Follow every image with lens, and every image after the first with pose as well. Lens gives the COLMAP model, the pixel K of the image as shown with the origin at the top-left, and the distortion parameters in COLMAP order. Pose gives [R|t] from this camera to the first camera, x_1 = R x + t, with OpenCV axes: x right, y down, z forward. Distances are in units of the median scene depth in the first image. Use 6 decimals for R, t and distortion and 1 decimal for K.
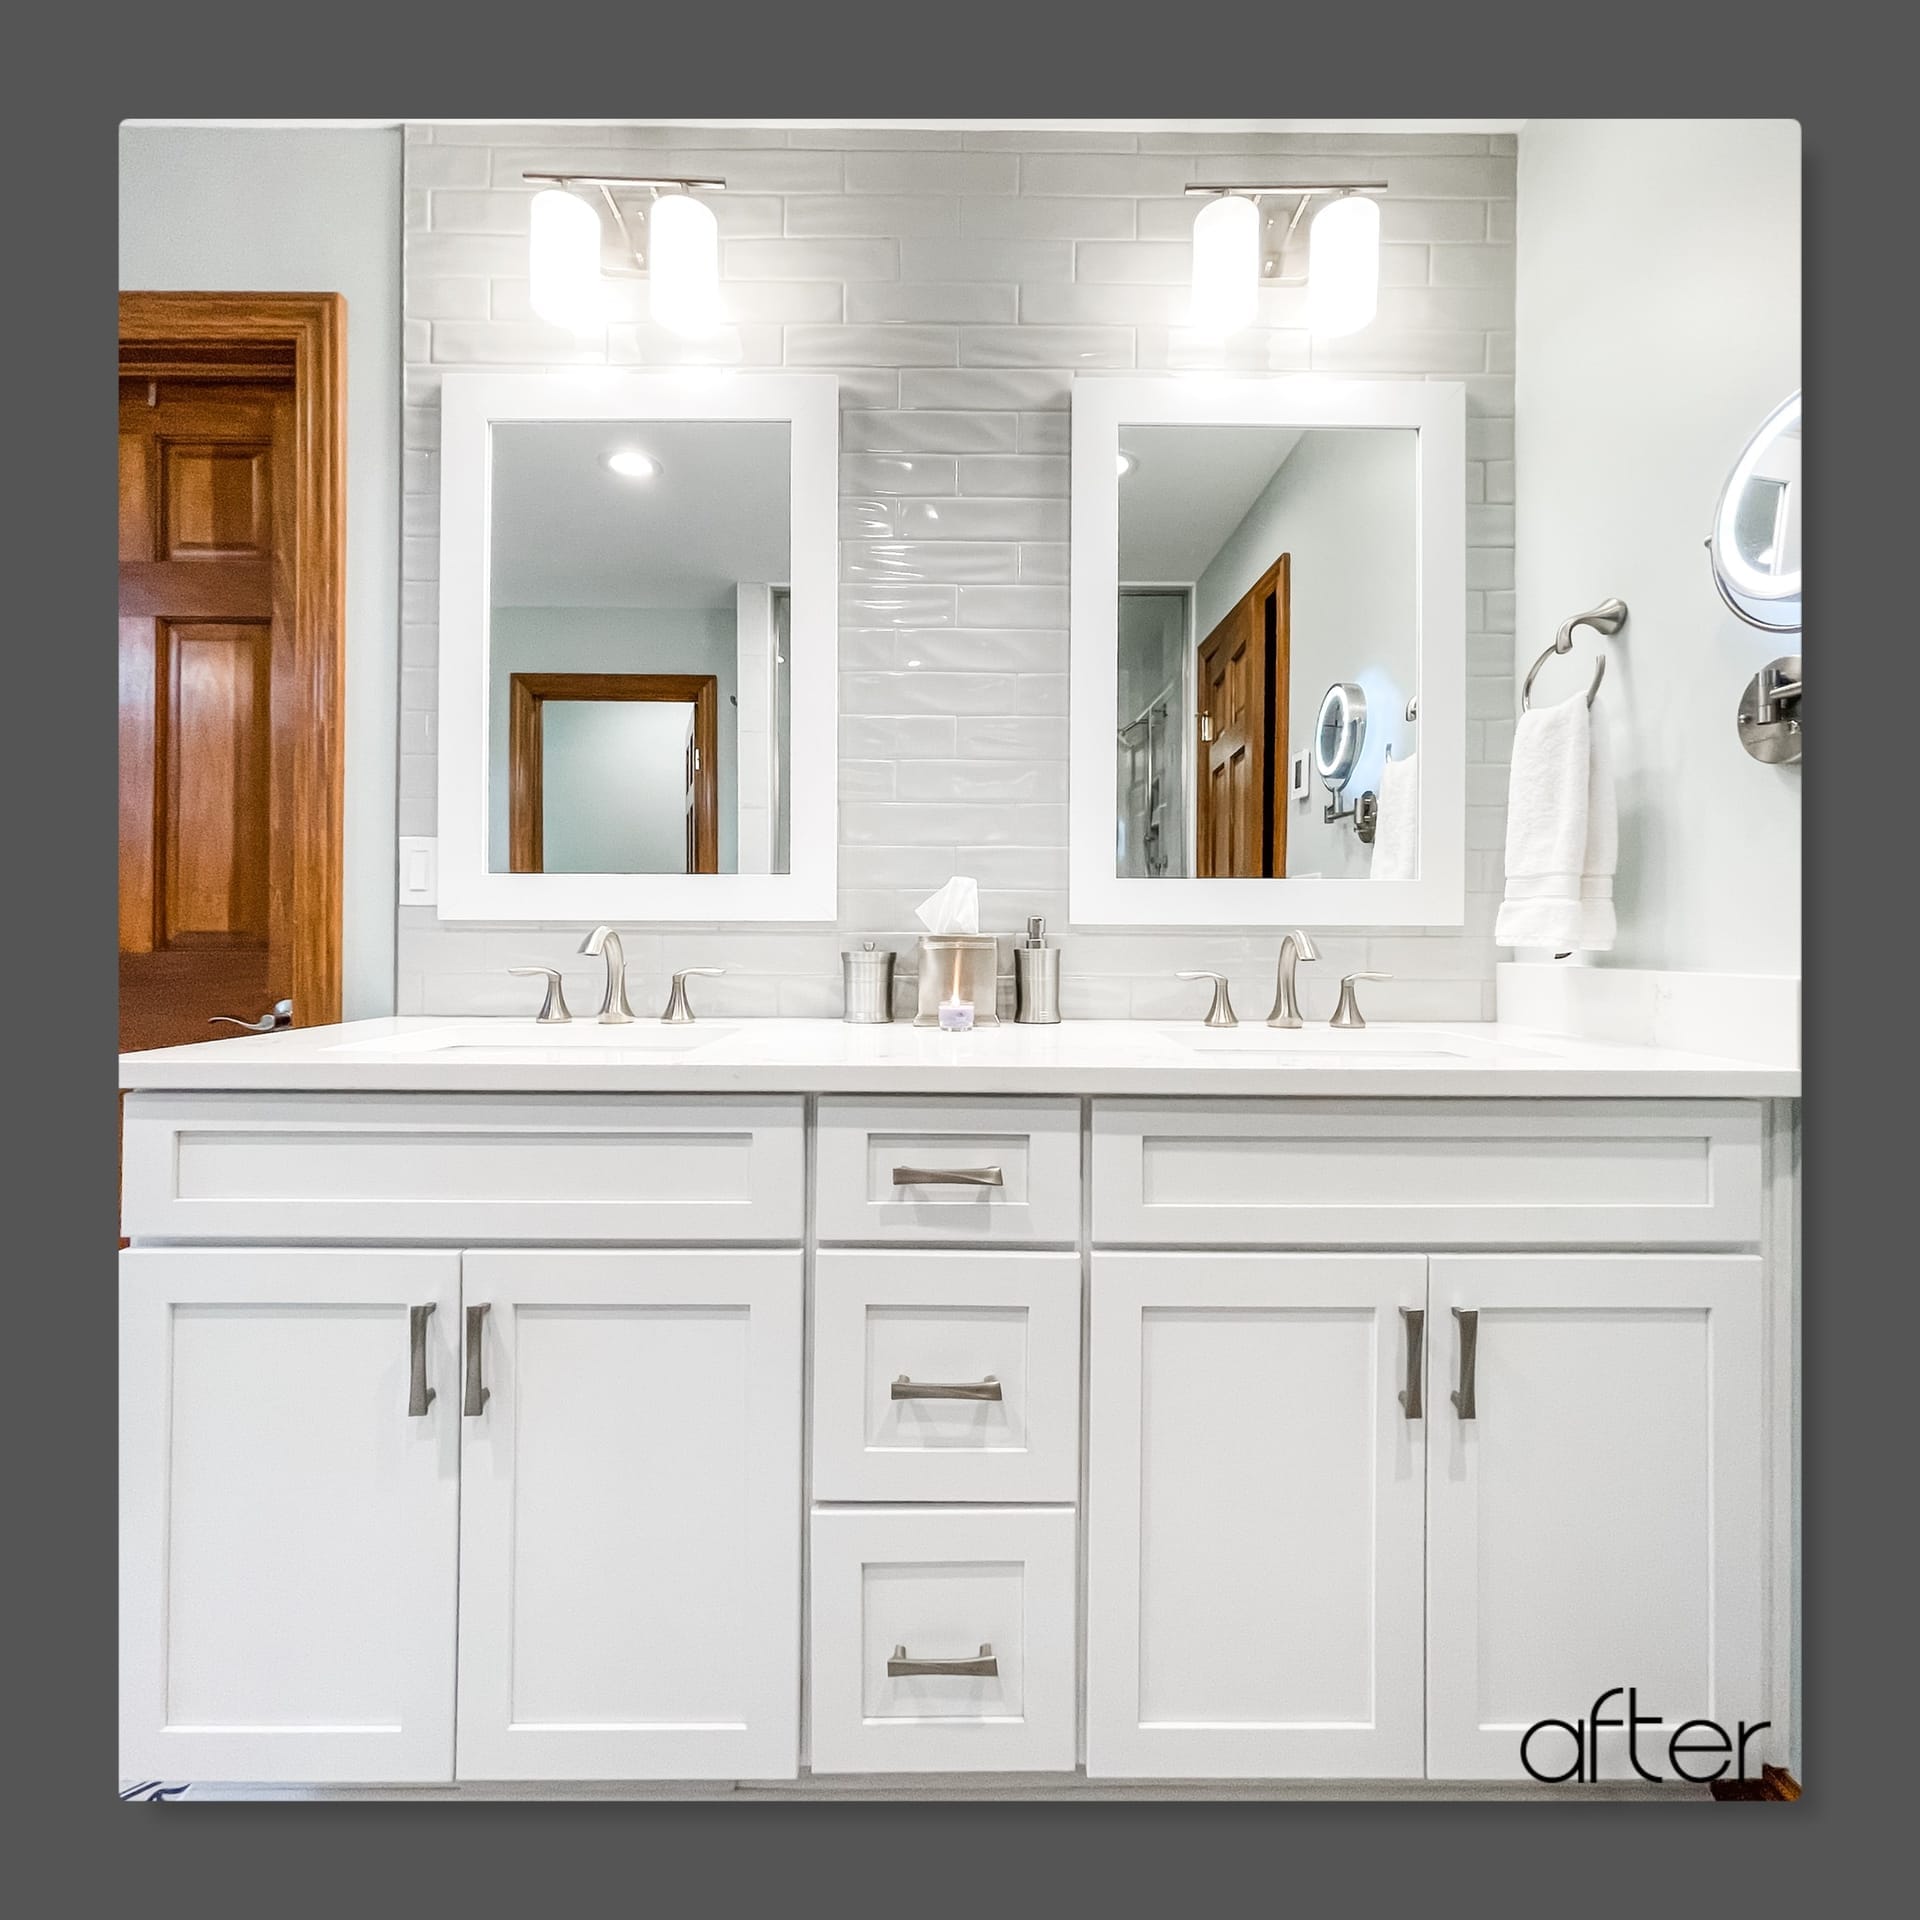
lens RADIAL K [[916.1, 0, 945.9], [0, 916.1, 928.7], [0, 0, 1]] dist [-0.003311, 0.000424]
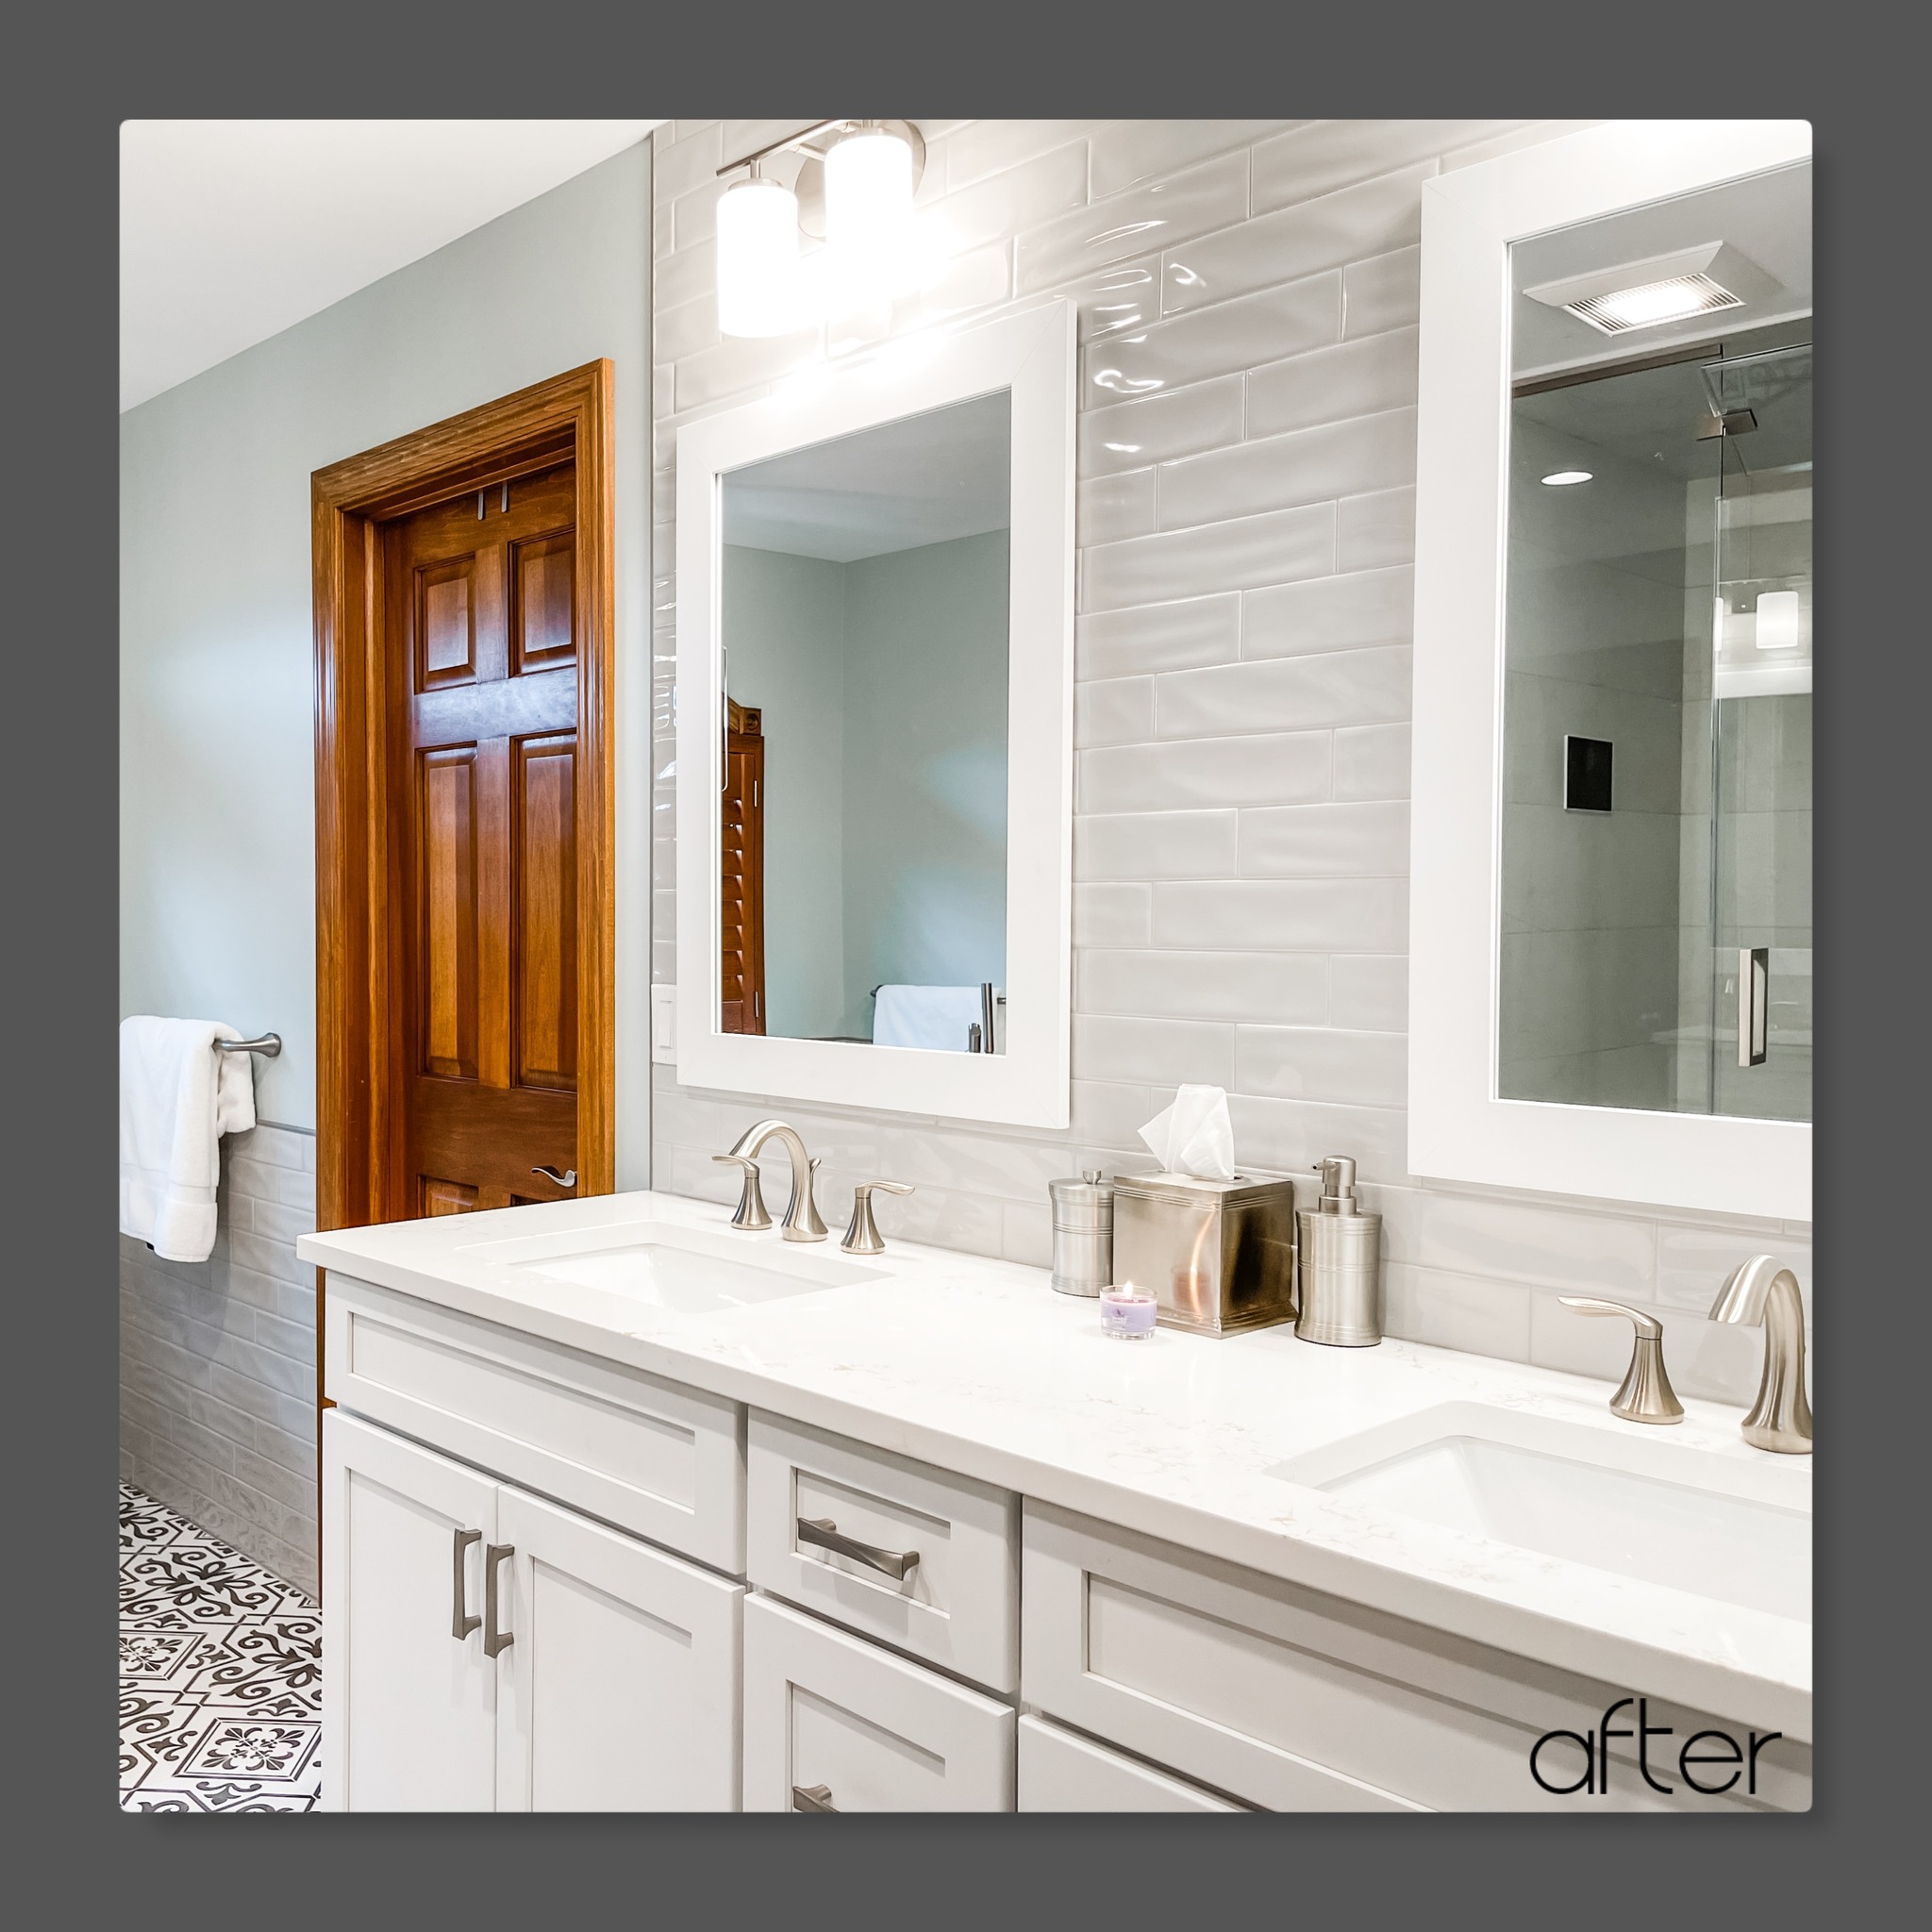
lens RADIAL K [[1756.9, 0, 822.5], [0, 1756.9, 950.2], [0, 0, 1]] dist [0.008933, 0.000000]
pose [[0.671846, 0.025375, -0.740256, 0.697326], [0.000467, 0.999398, 0.034682, -0.181065], [0.740691, -0.023646, 0.671430, 0.015379]]
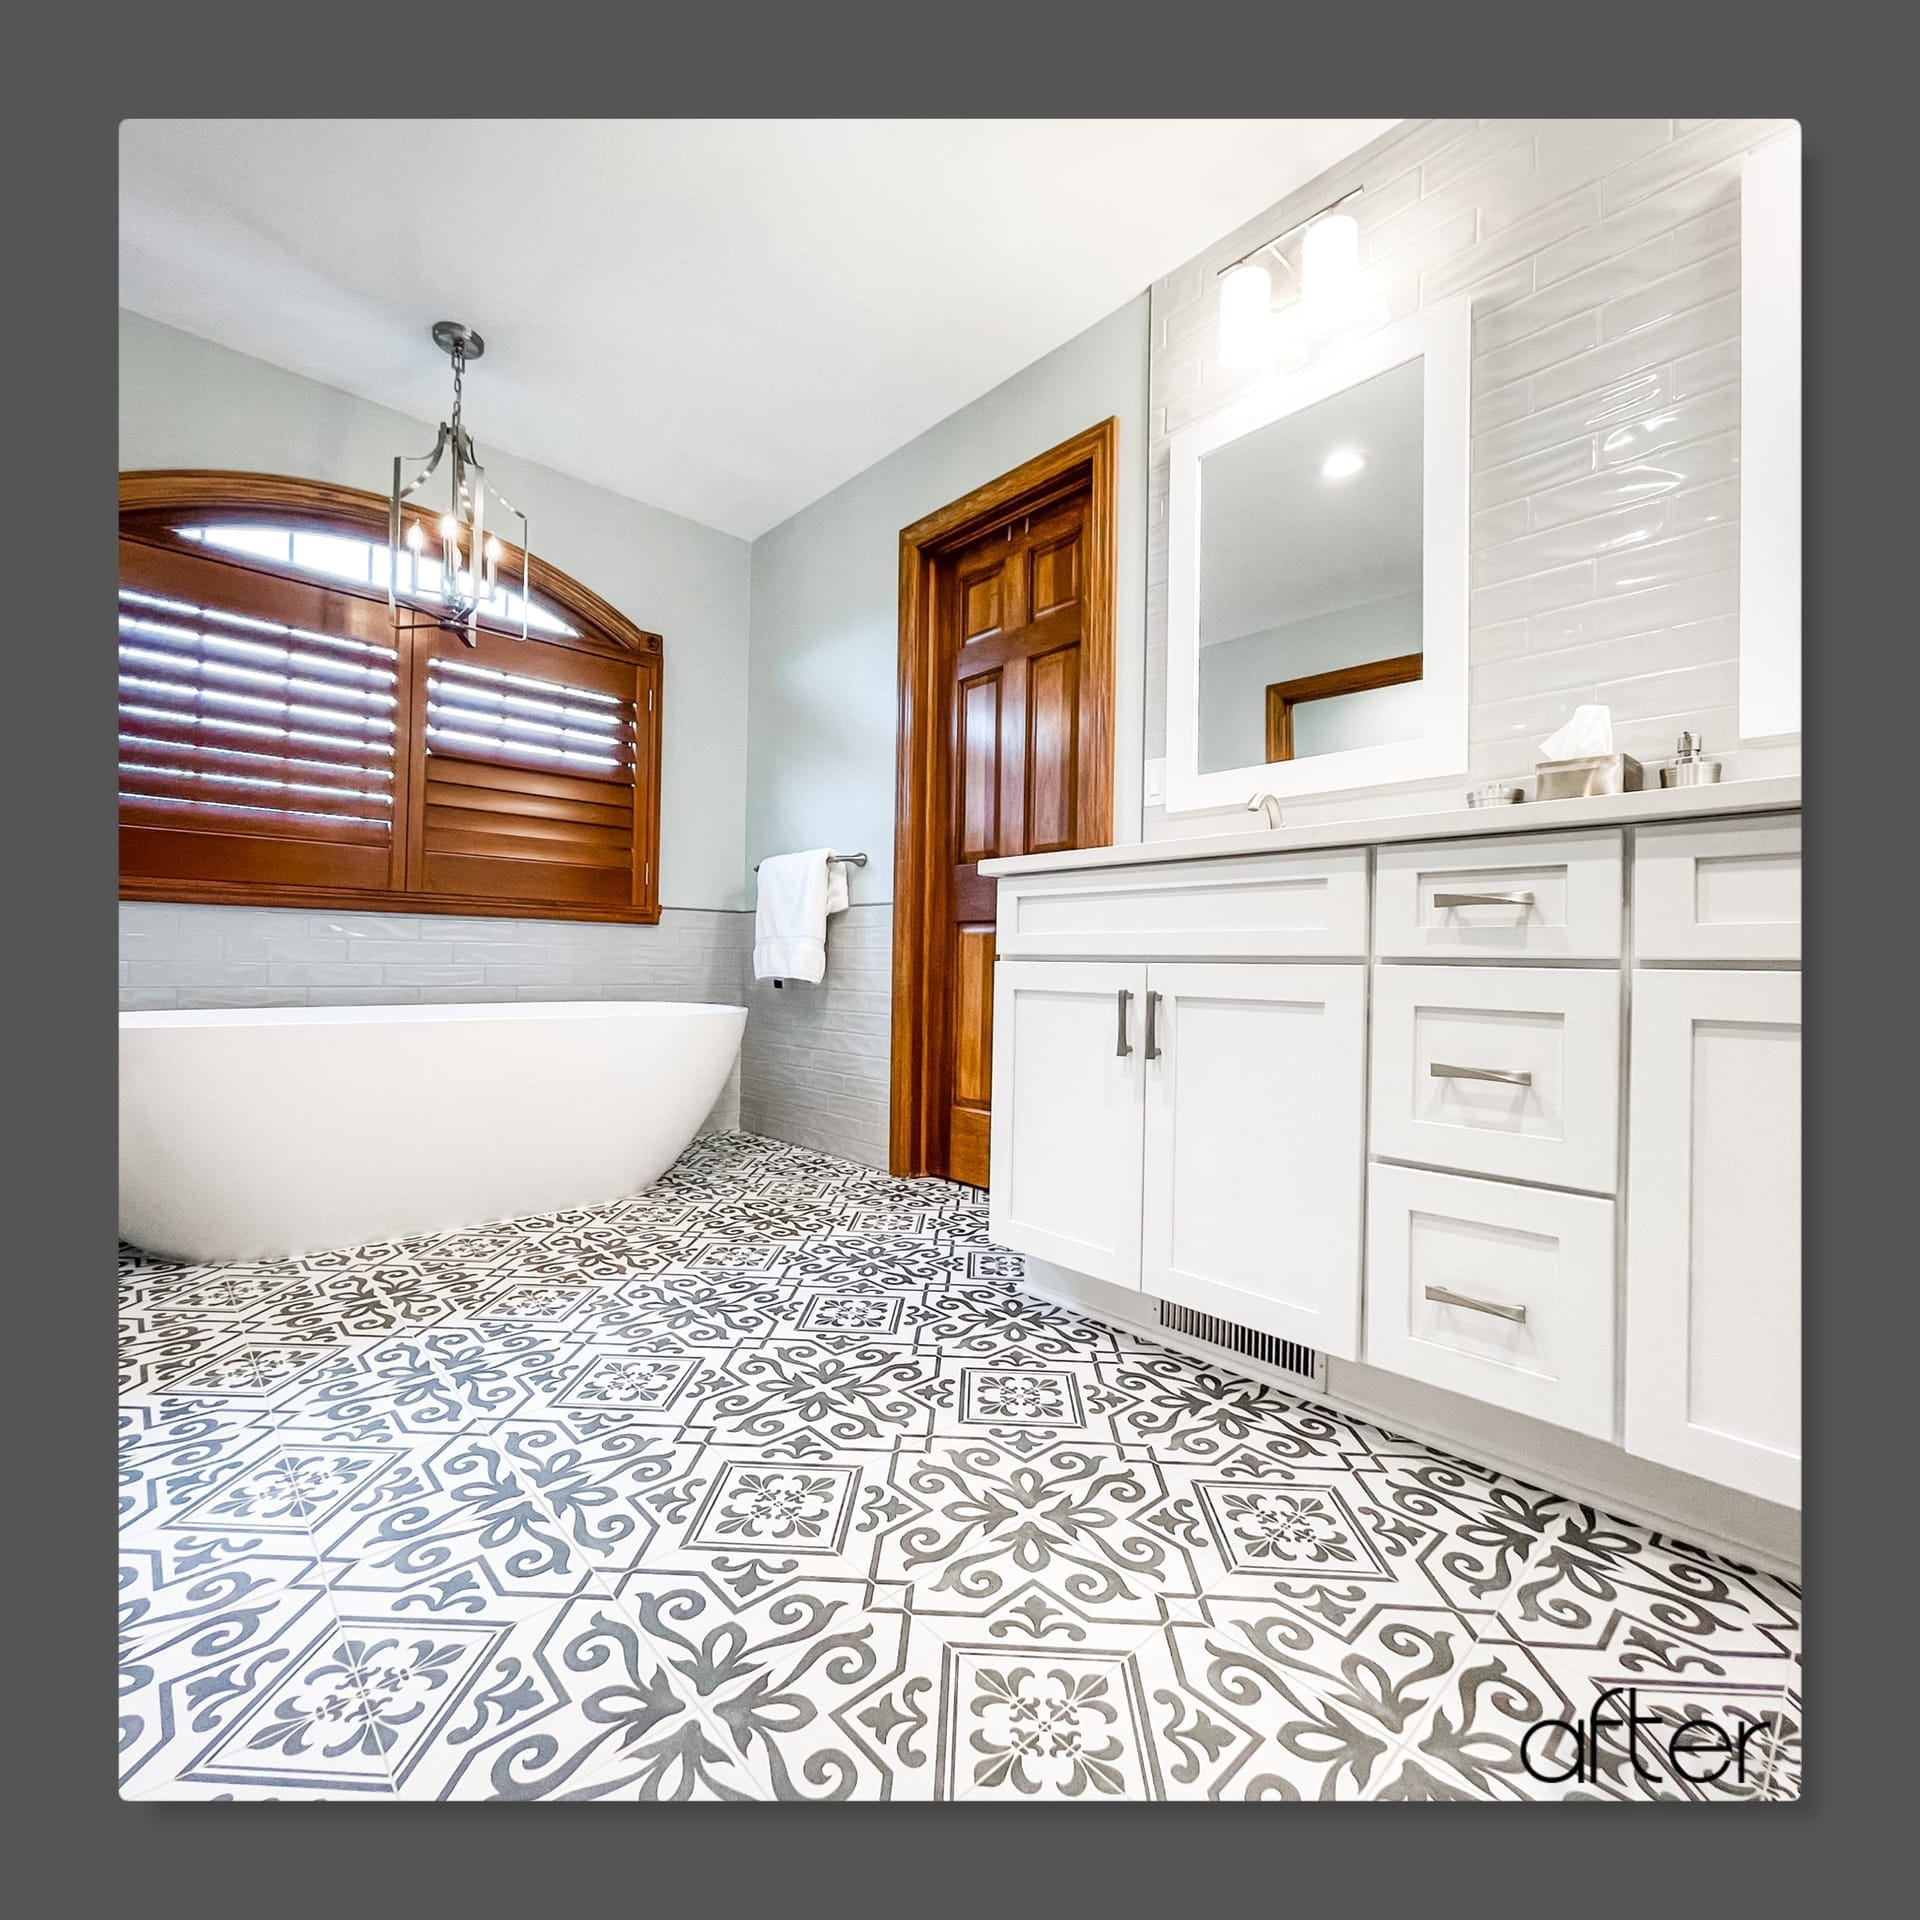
lens RADIAL K [[916.1, 0, 972.8], [0, 916.1, 976.6], [0, 0, 1]] dist [-0.003311, 0.000424]
pose [[0.687699, -0.003055, -0.725990, 0.278412], [-0.011386, 0.999823, -0.014993, 0.266752], [0.725907, 0.018577, 0.687542, -0.211024]]
